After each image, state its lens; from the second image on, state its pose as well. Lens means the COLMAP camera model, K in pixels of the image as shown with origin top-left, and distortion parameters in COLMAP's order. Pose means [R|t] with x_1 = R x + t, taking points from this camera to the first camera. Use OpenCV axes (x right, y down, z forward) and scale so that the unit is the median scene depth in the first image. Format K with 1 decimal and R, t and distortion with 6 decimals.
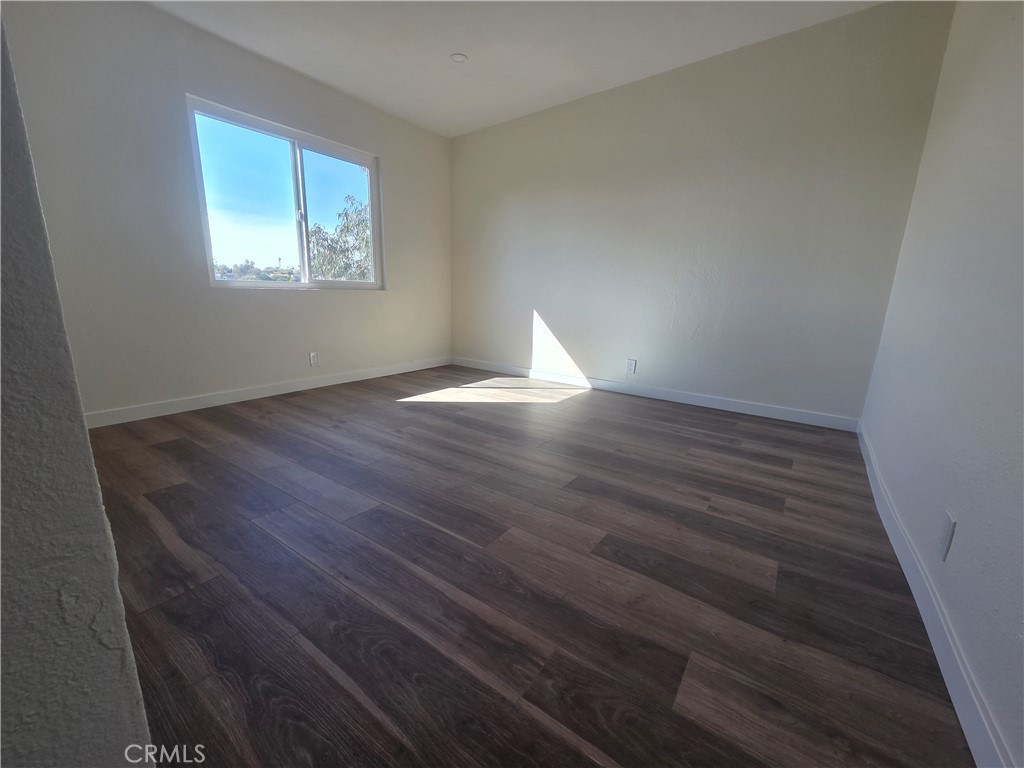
lens RADIAL K [[420.2, 0, 514.7], [0, 420.2, 386.6], [0, 0, 1]] dist [0.002382, -0.000678]
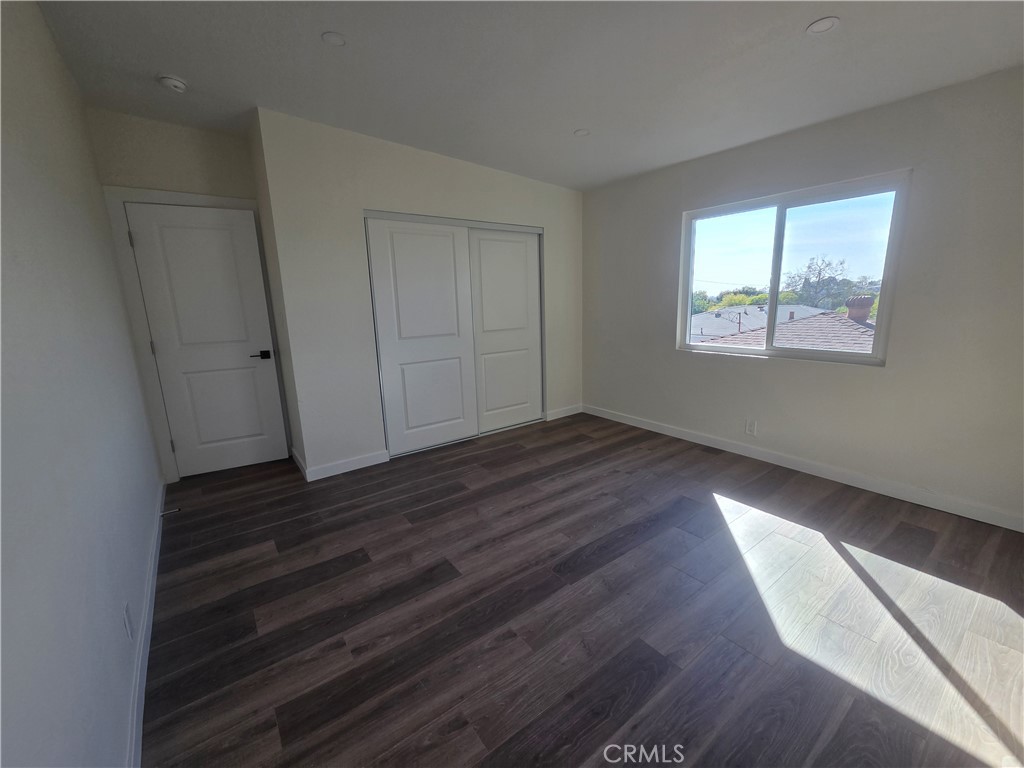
lens RADIAL K [[420.2, 0, 514.7], [0, 420.2, 386.6], [0, 0, 1]] dist [0.002382, -0.000678]
pose [[-0.317395, 0.174614, -0.932078, 1.012955], [-0.195573, 0.949717, 0.244516, -0.505202], [0.927907, 0.259897, -0.267286, 1.323200]]
